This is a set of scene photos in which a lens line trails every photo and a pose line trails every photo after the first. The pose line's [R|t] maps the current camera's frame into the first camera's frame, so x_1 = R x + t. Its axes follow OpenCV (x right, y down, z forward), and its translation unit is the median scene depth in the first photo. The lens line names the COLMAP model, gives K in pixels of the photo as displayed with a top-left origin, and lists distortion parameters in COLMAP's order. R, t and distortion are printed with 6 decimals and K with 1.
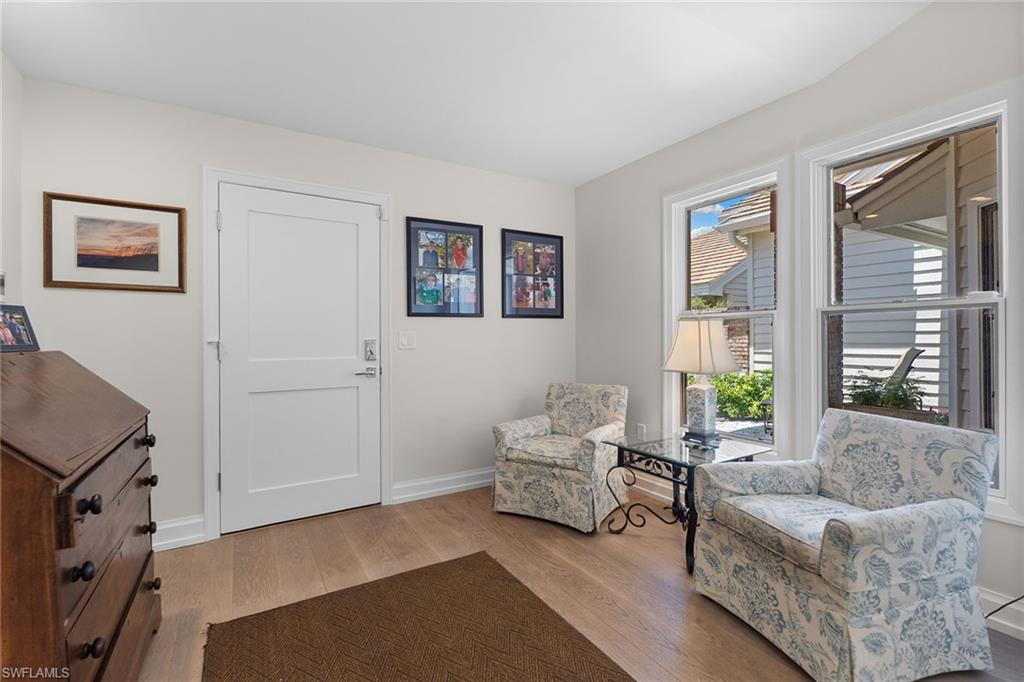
lens RADIAL K [[459.8, 0, 508.4], [0, 459.8, 341.5], [0, 0, 1]] dist [-0.003164, -0.004151]
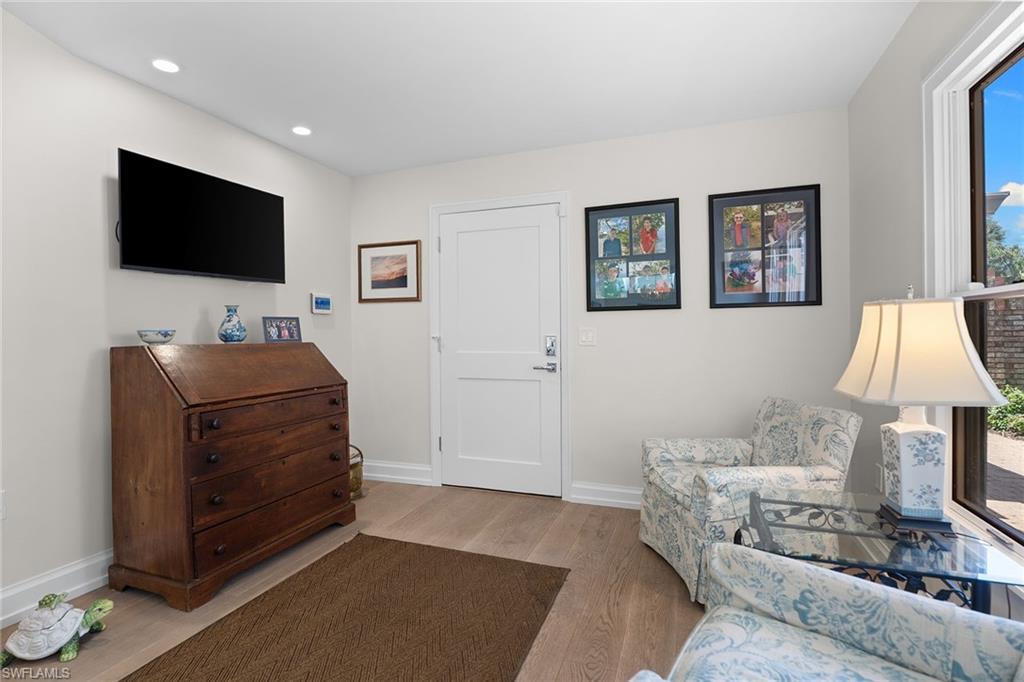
lens RADIAL K [[489.3, 0, 508.7], [0, 489.3, 336.7], [0, 0, 1]] dist [-0.017470, 0.000342]
pose [[0.618422, 0.005781, -0.785825, 0.494165], [-0.004393, 0.999983, 0.003899, -0.005602], [0.785834, 0.001041, 0.618437, 0.243794]]
